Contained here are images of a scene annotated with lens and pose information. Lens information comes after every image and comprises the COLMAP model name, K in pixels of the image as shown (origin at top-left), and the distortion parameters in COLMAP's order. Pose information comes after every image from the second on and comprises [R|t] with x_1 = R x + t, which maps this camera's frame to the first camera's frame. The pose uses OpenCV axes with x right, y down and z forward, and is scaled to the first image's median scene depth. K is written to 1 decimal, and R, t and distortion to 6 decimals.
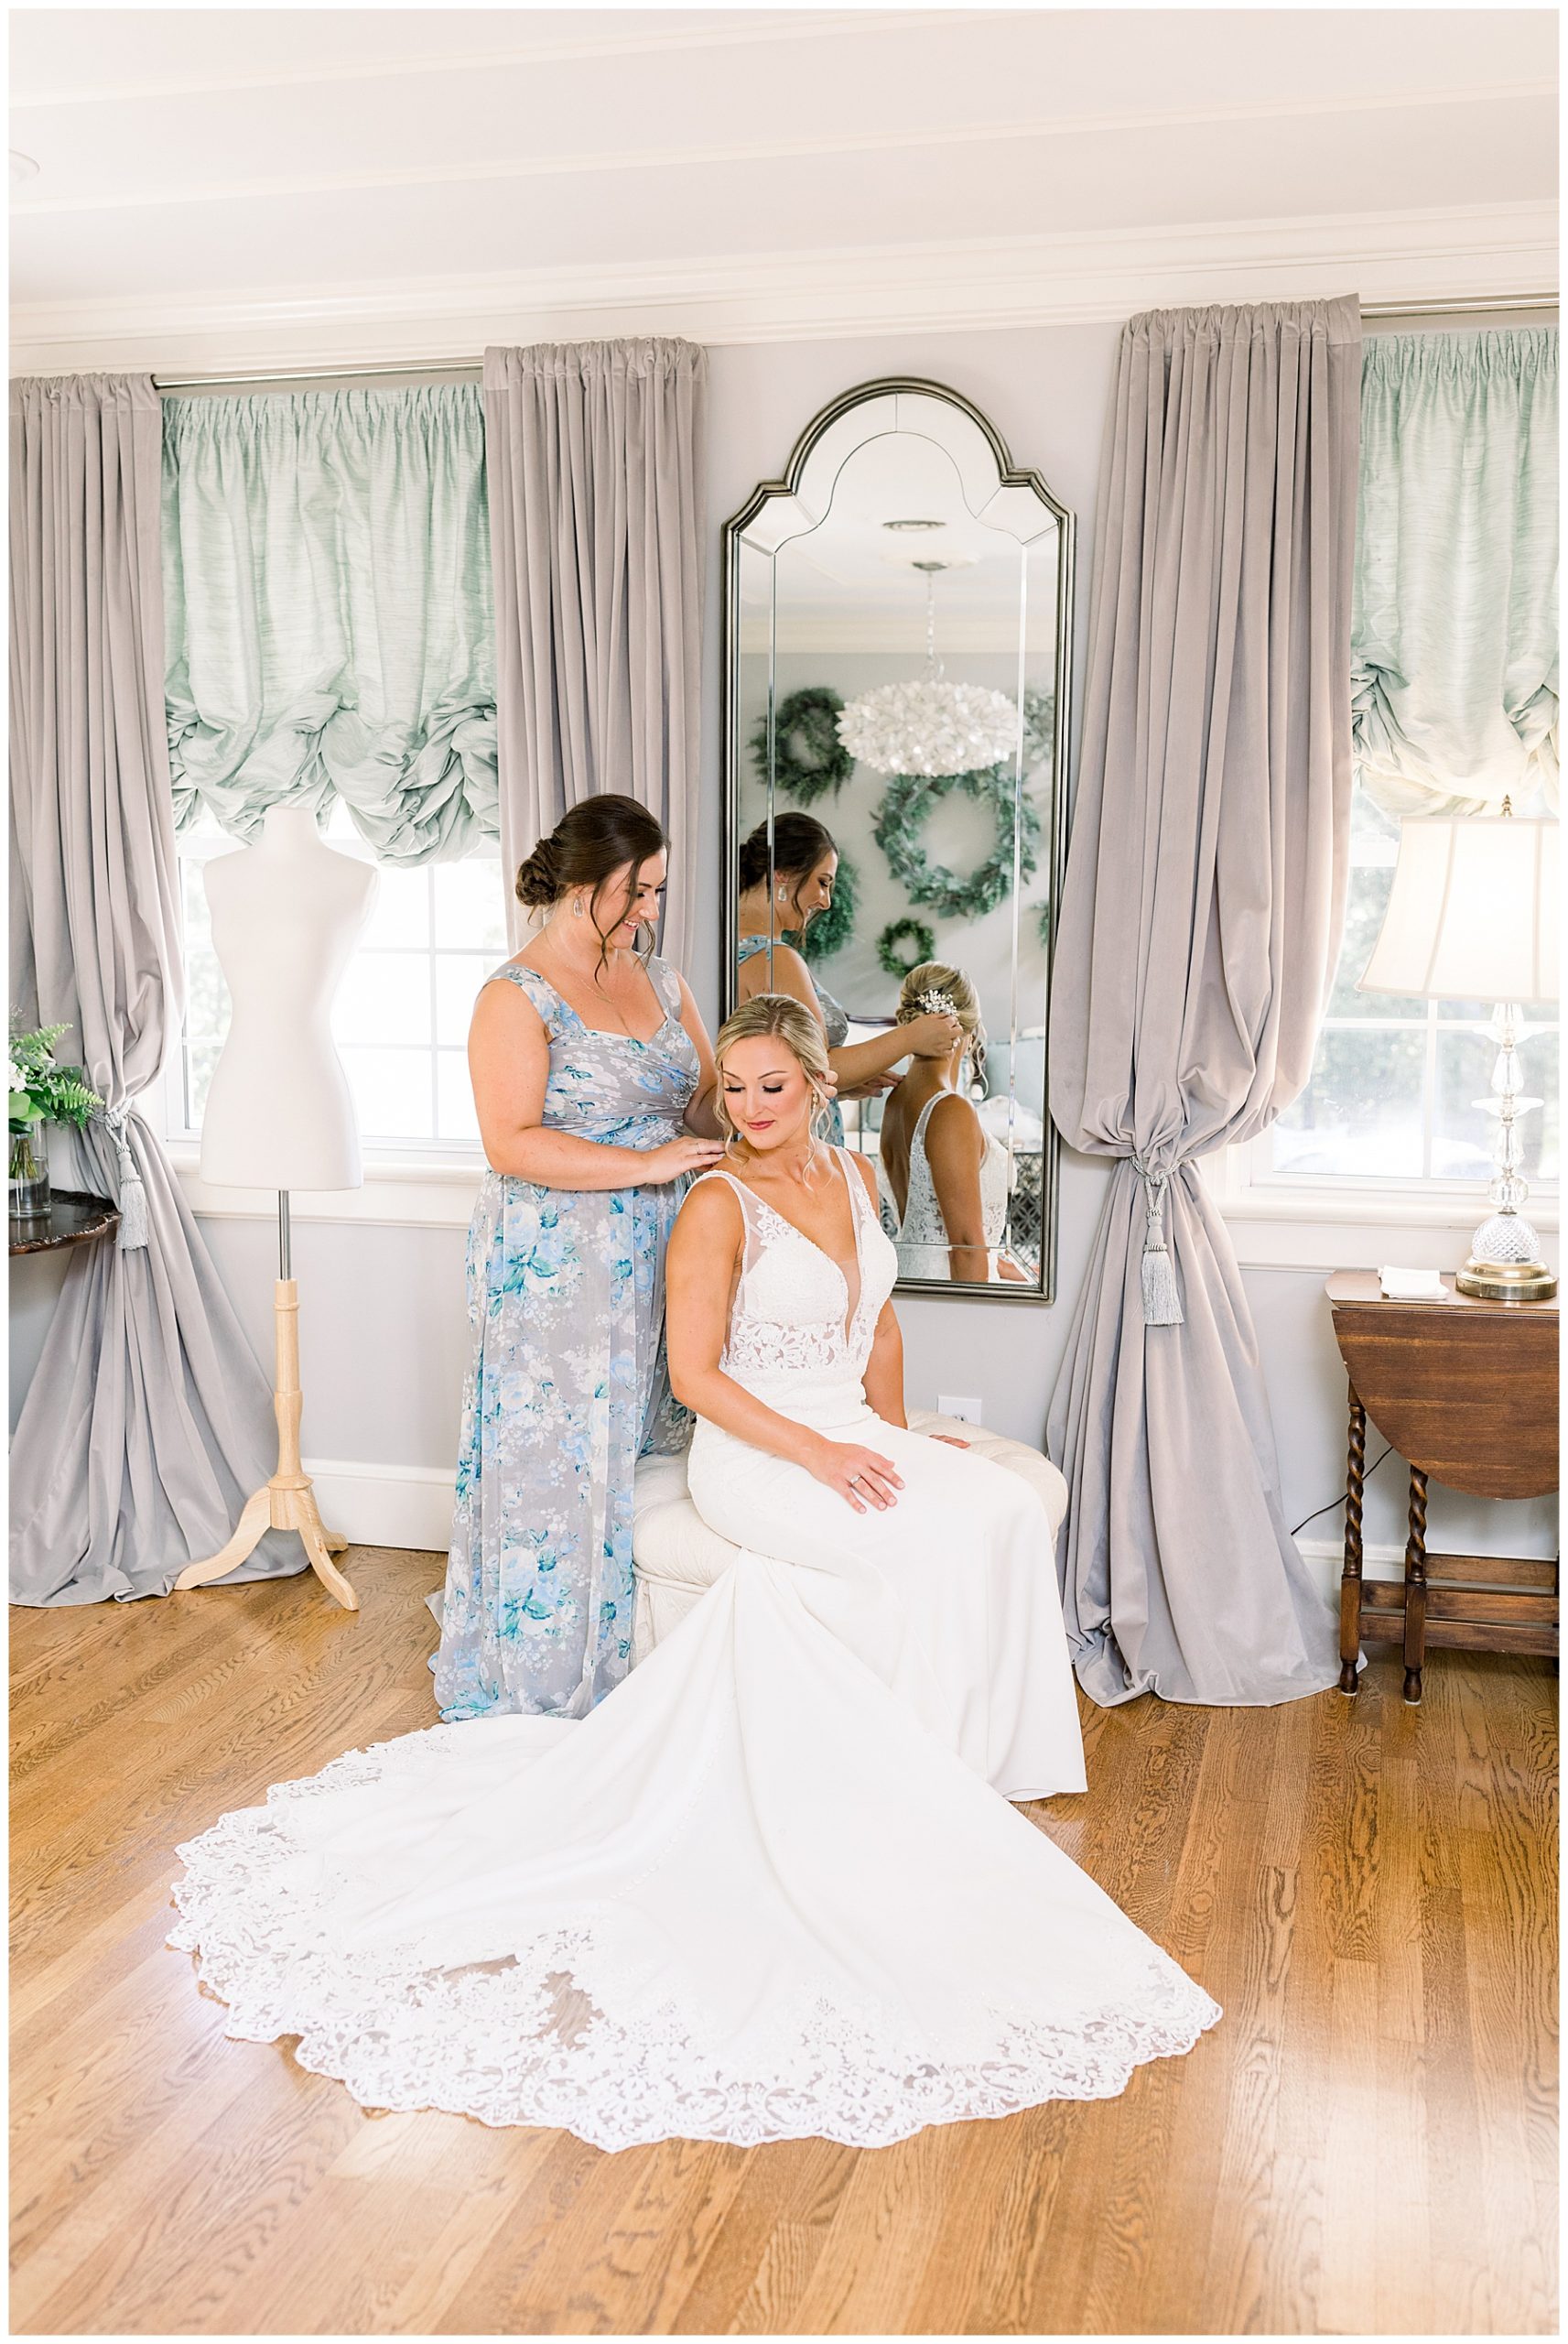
lens RADIAL K [[2267.1, 0, 779.8], [0, 2267.1, 1181.6], [0, 0, 1]] dist [0.012899, -0.005511]
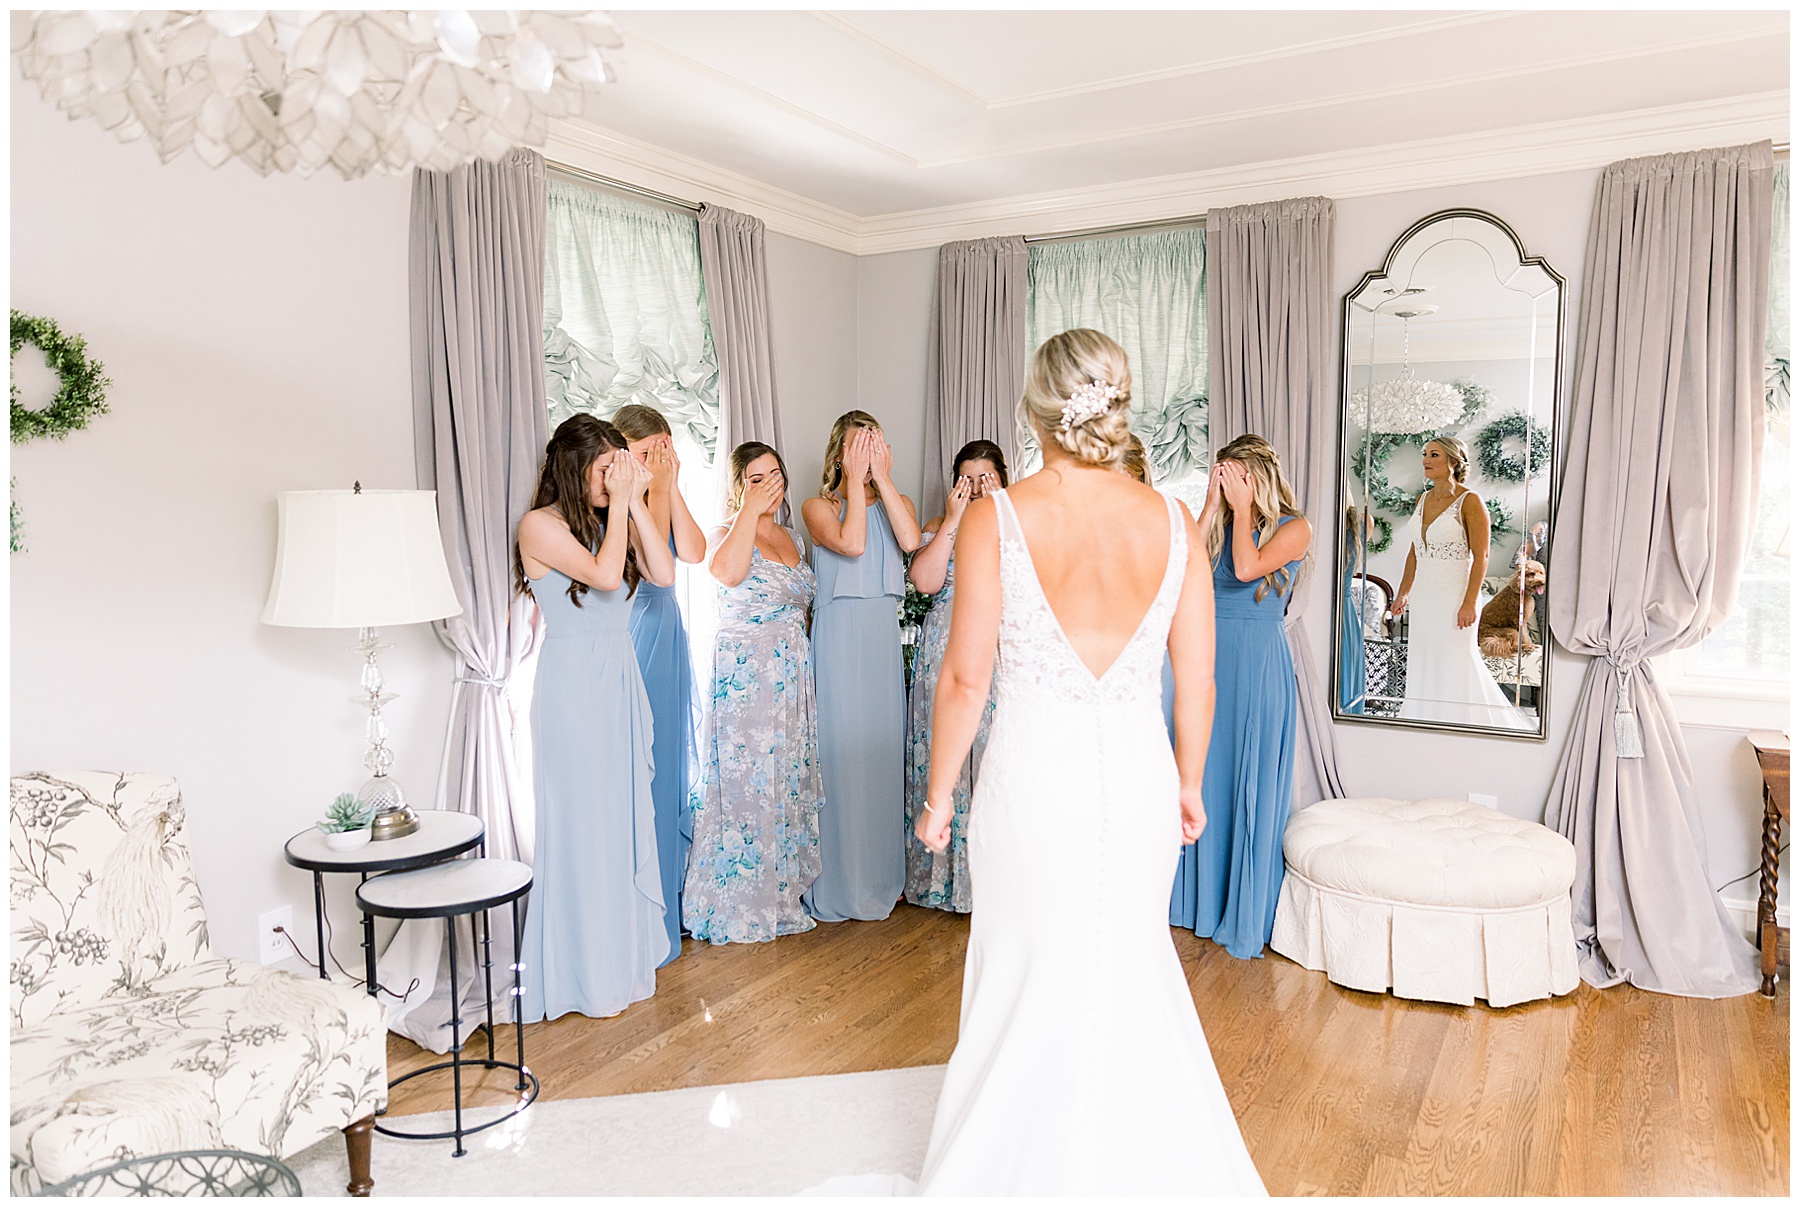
lens RADIAL K [[1255.5, 0, 865.6], [0, 1255.5, 583.9], [0, 0, 1]] dist [0.020091, -0.002847]
pose [[0.959732, 0.015083, -0.280512, -0.102396], [-0.033093, 0.997675, -0.059576, 0.009548], [0.278962, 0.066460, 0.958000, -0.045317]]
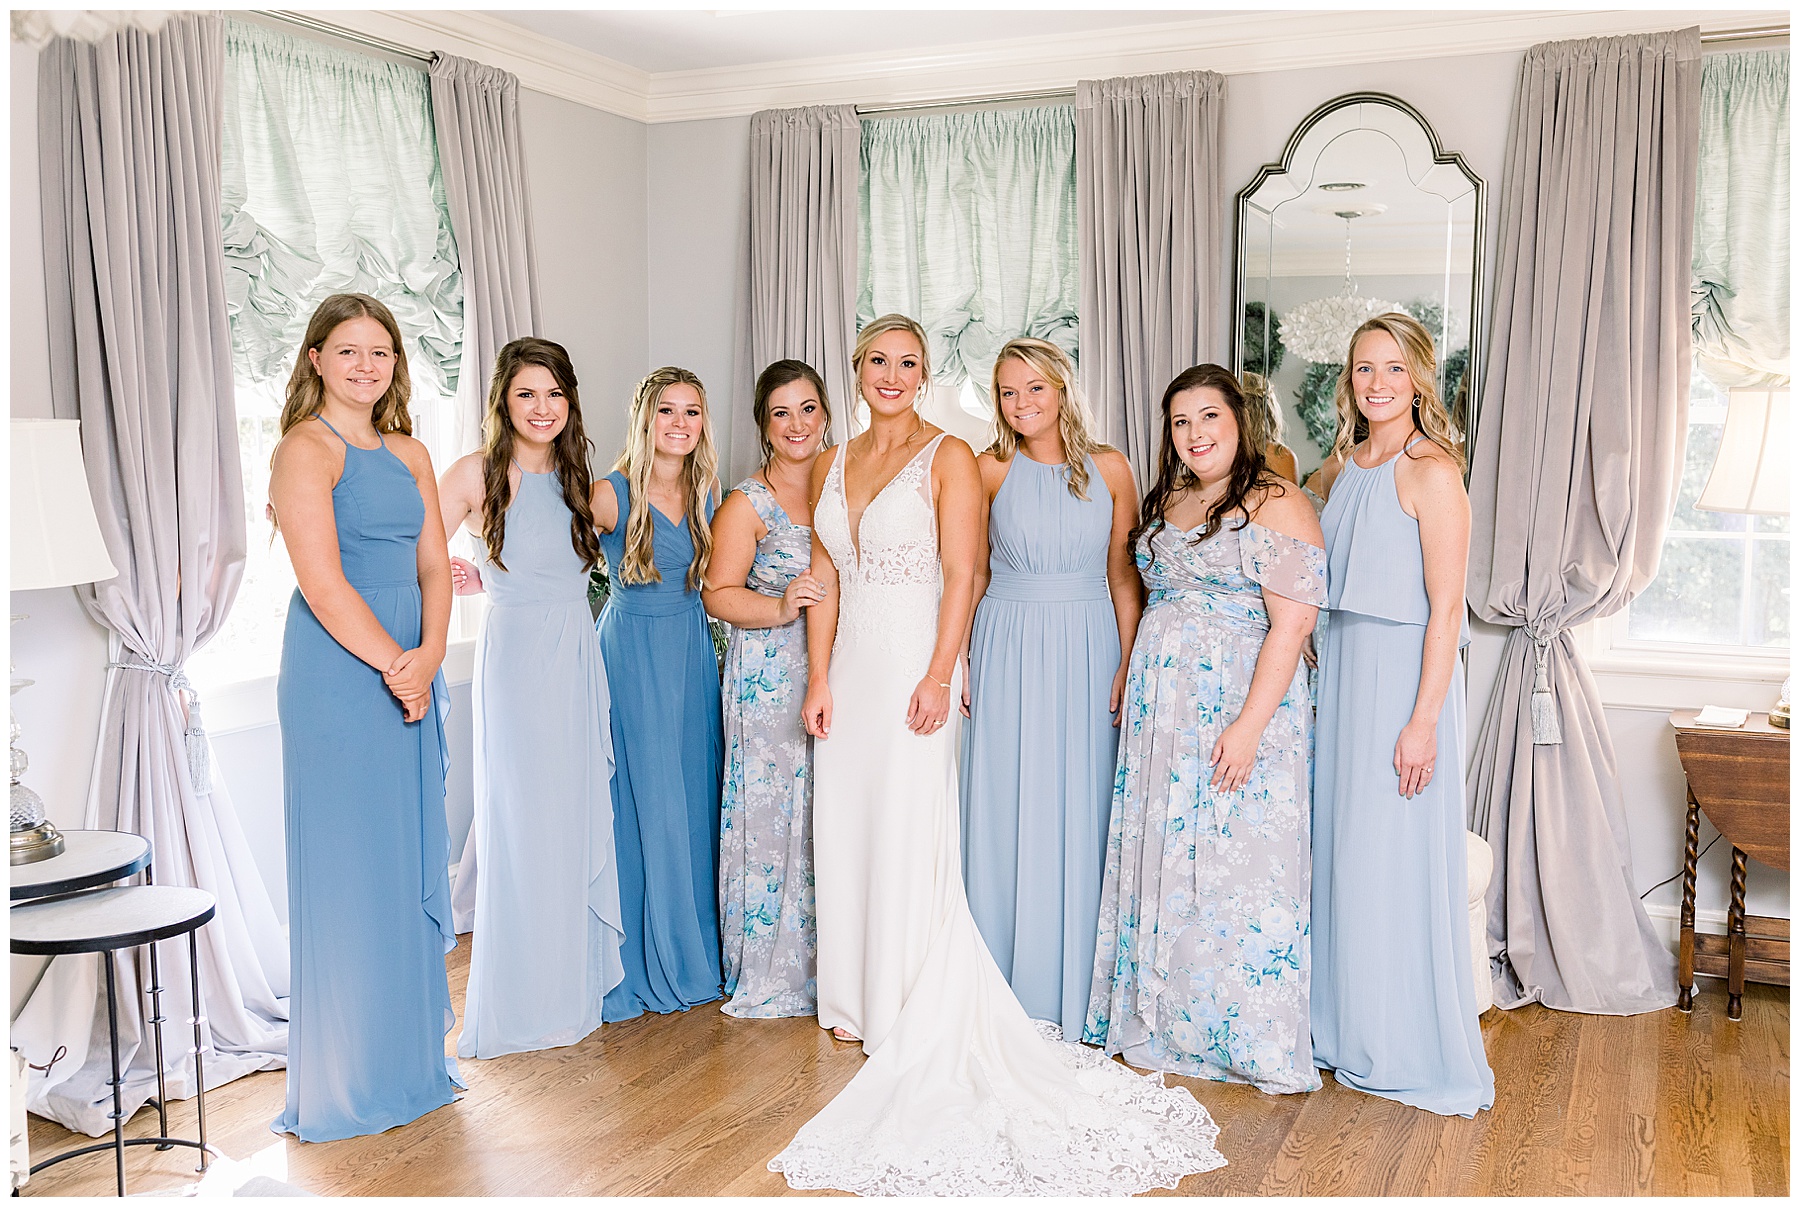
lens RADIAL K [[1705.0, 0, 900.0], [0, 1705.0, 603.5], [0, 0, 1]] dist [0.016204, -0.014875]
pose [[0.986508, 0.017084, -0.162817, -0.054362], [-0.023673, 0.998974, -0.038614, 0.024421], [0.161990, 0.041947, 0.985900, -0.117217]]
